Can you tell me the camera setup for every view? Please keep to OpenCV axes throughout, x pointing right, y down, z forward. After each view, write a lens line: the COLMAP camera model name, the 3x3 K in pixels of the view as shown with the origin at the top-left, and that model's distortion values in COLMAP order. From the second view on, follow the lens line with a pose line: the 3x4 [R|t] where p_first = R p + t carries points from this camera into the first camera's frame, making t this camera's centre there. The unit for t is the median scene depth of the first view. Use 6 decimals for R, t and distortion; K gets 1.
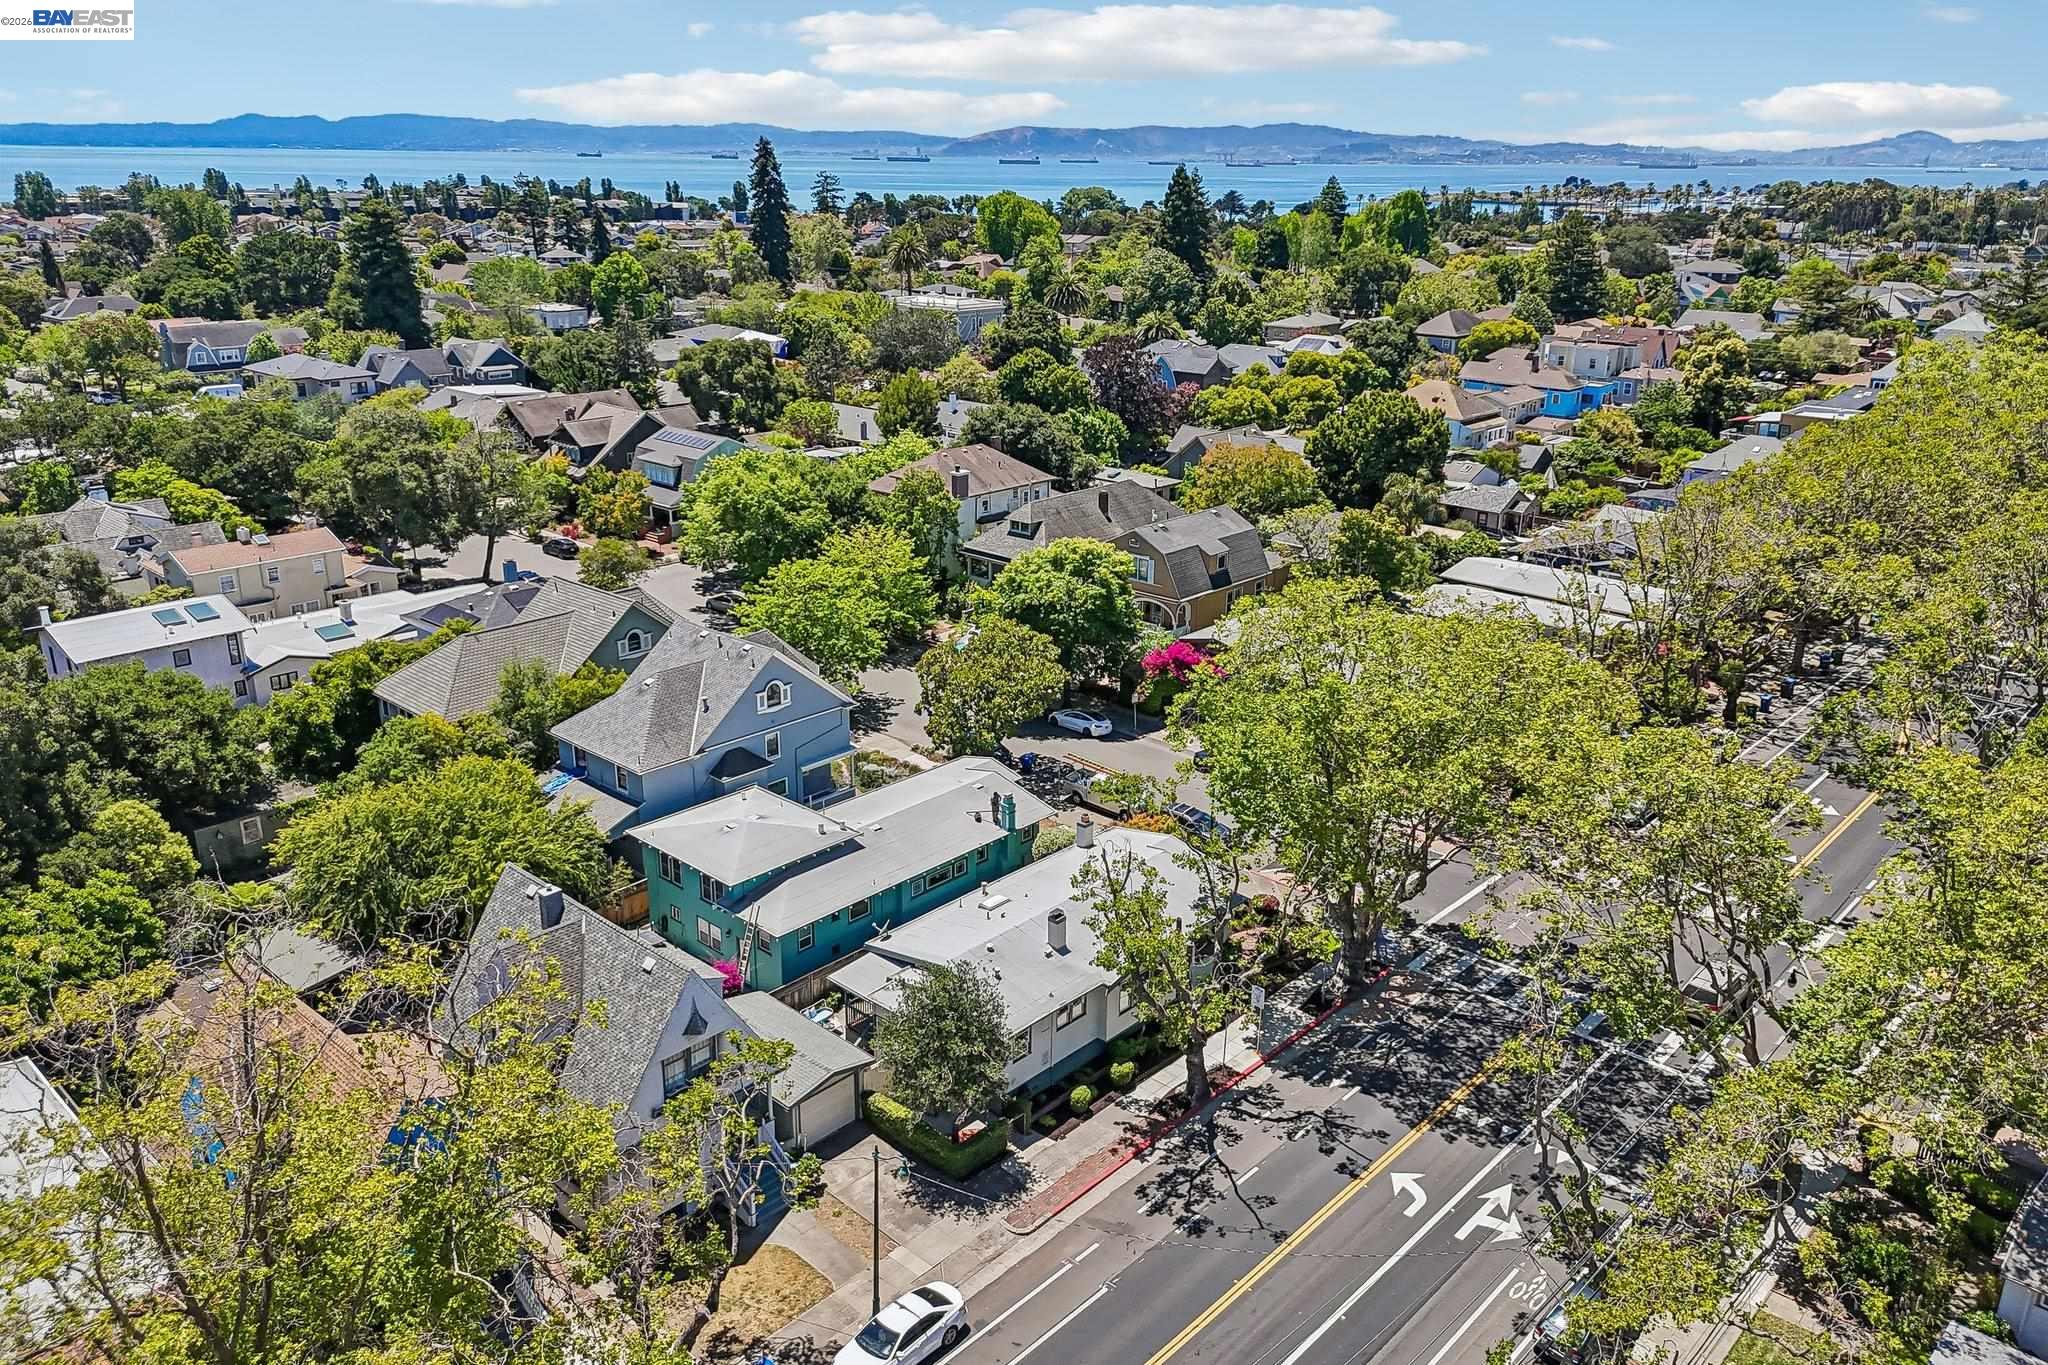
lens RADIAL K [[1510.9, 0, 1024.0], [0, 1510.9, 682.5], [0, 0, 1]] dist [0.193327, -0.504916]
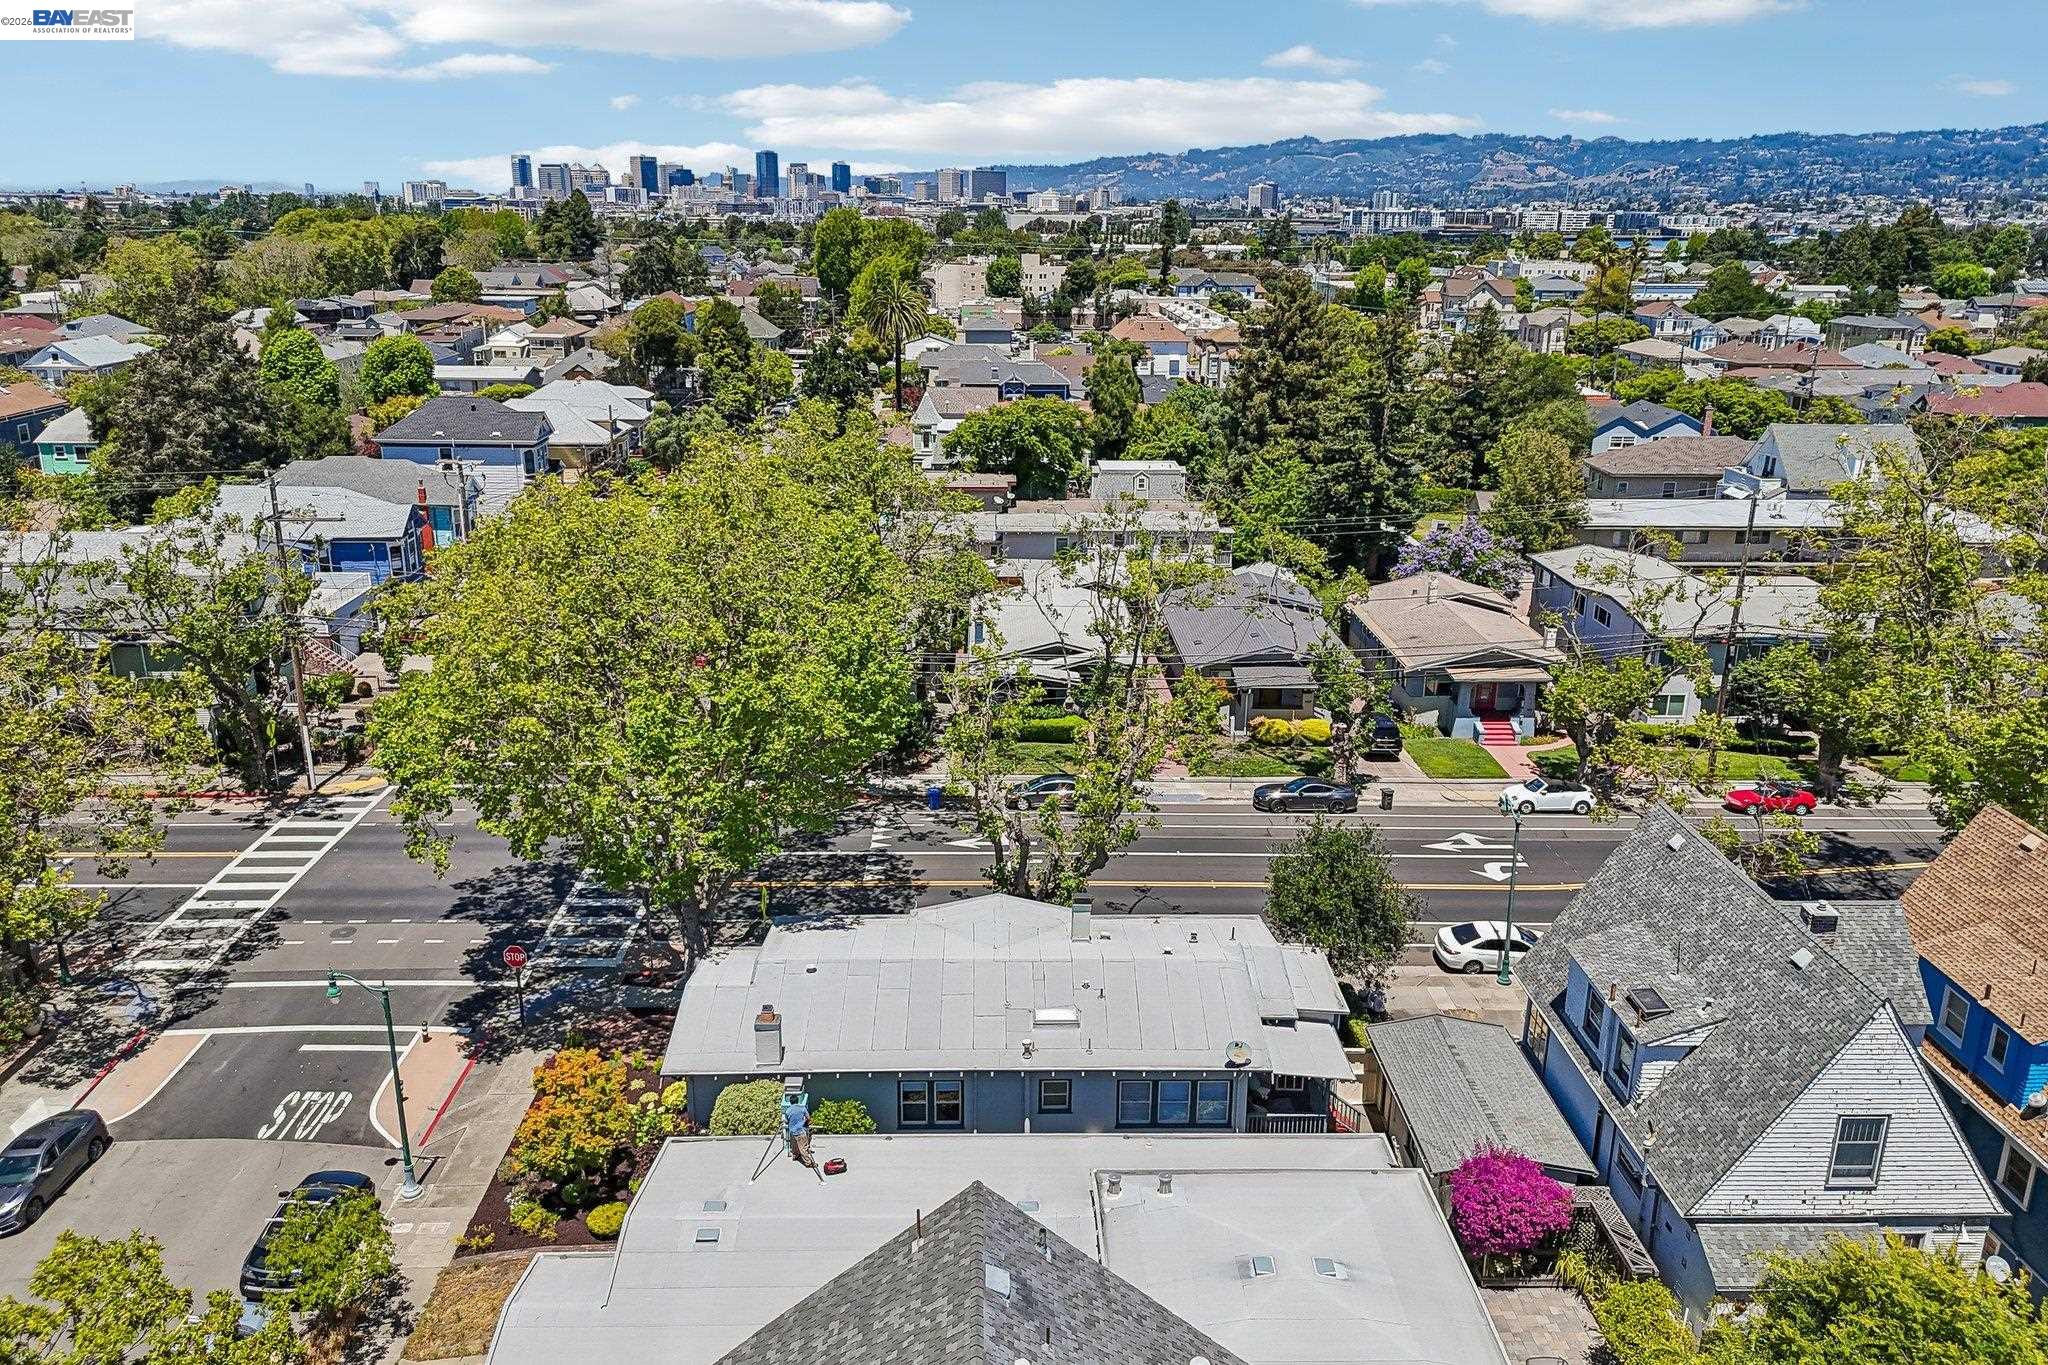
lens RADIAL K [[1514.7, 0, 1024.0], [0, 1514.7, 682.5], [0, 0, 1]] dist [0.068998, -0.079277]
pose [[-0.700535, -0.231554, 0.675007, -0.437706], [0.214730, 0.833657, 0.508829, -0.322376], [-0.680546, 0.501396, -0.534284, 1.366113]]
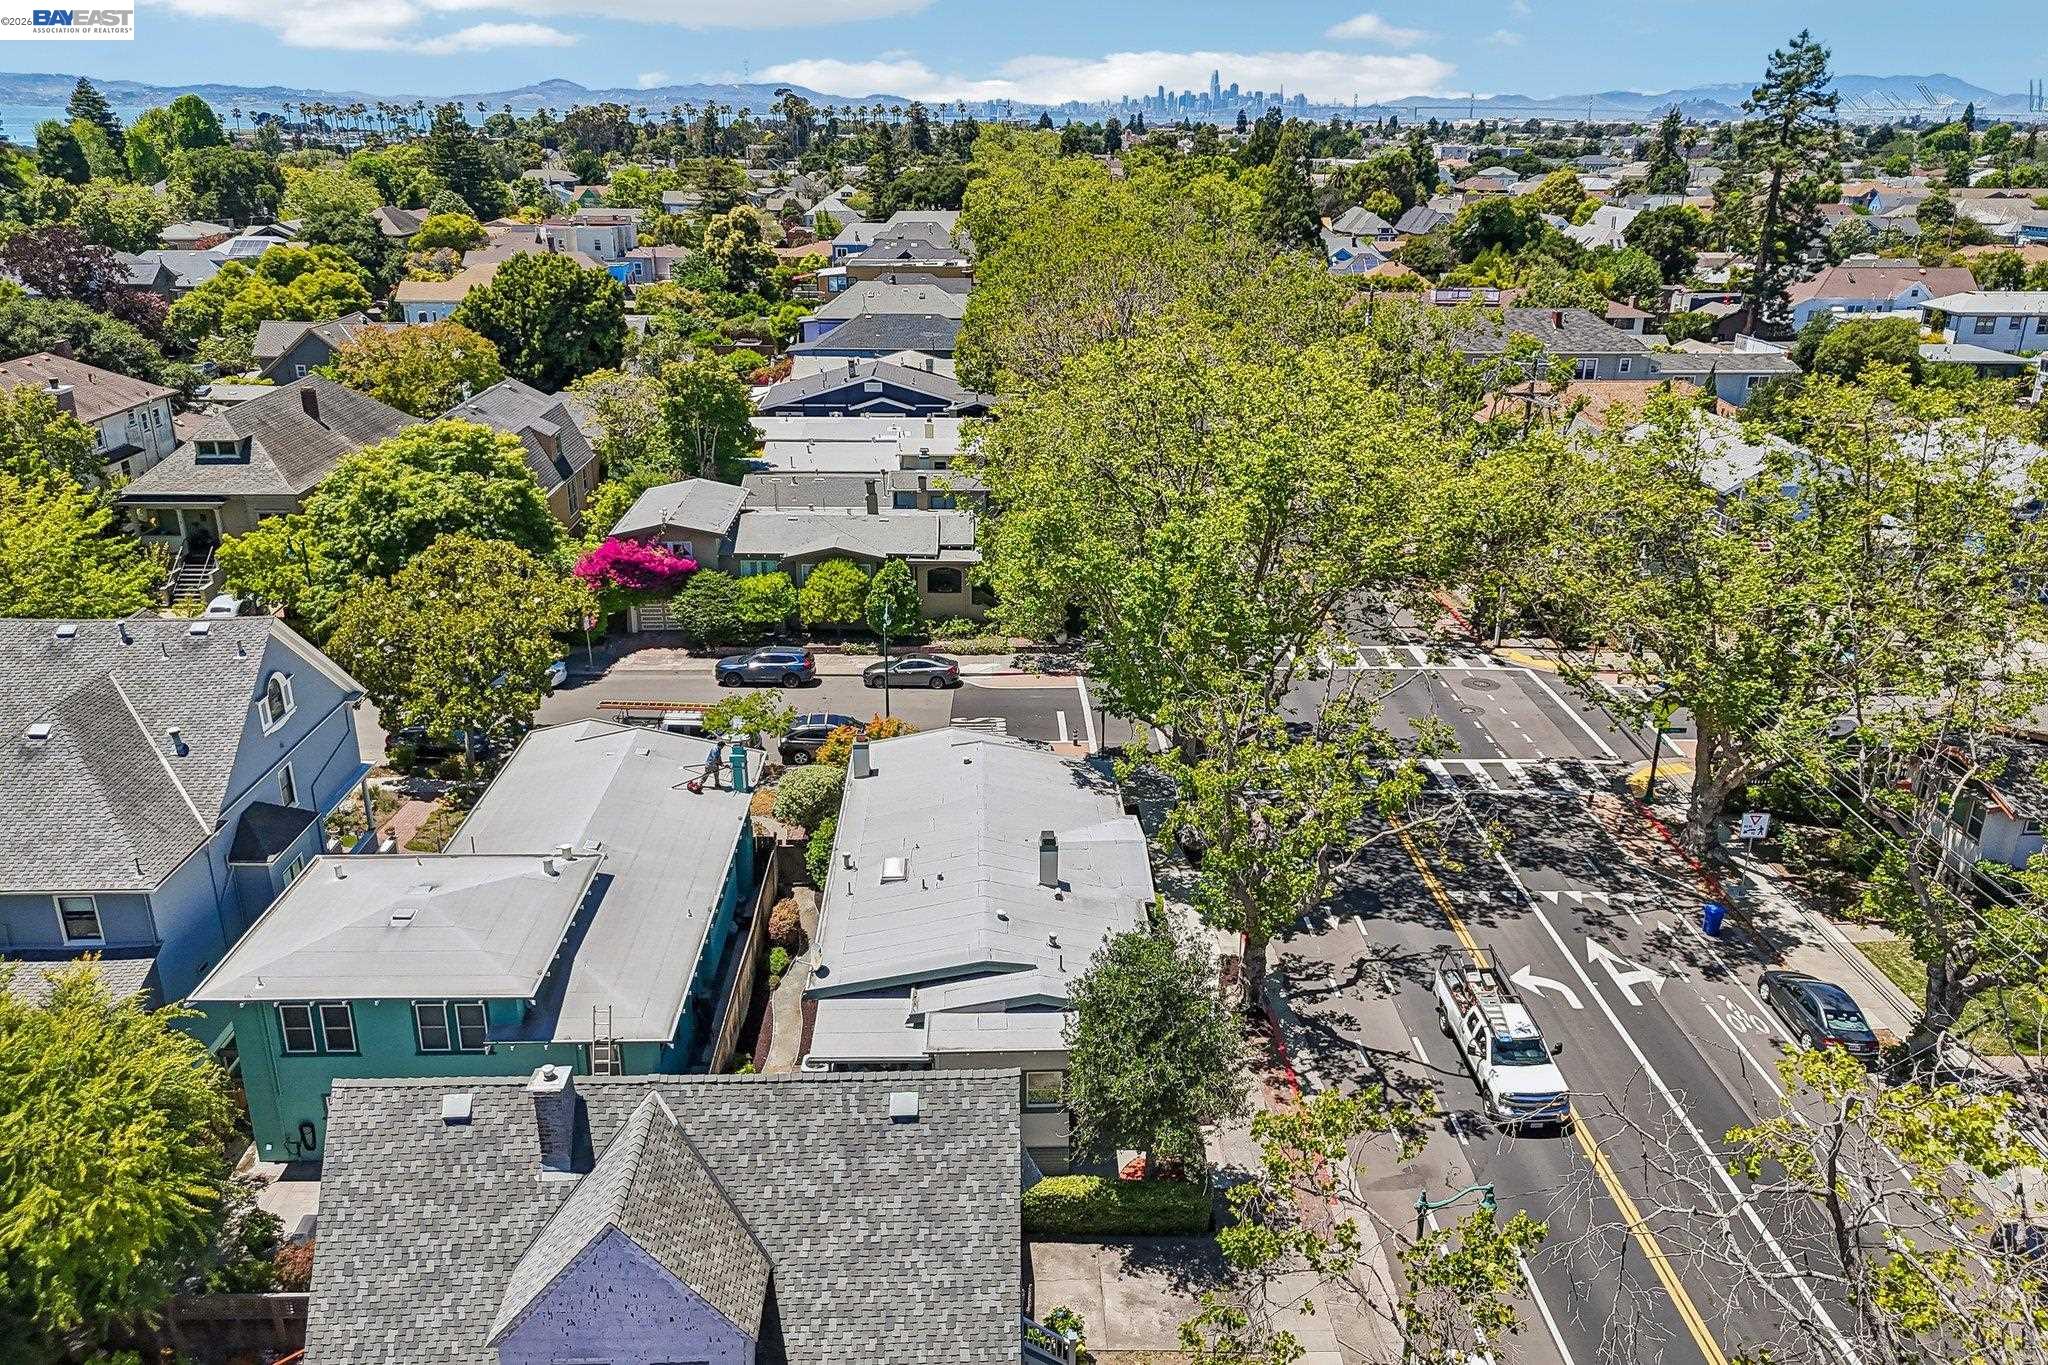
lens RADIAL K [[1514.7, 0, 1024.0], [0, 1514.7, 682.5], [0, 0, 1]] dist [0.068998, -0.079277]
pose [[0.712359, -0.251542, 0.655188, -0.422260], [0.230357, 0.965644, 0.120276, -0.002577], [-0.662933, 0.065247, 0.745830, 0.485571]]
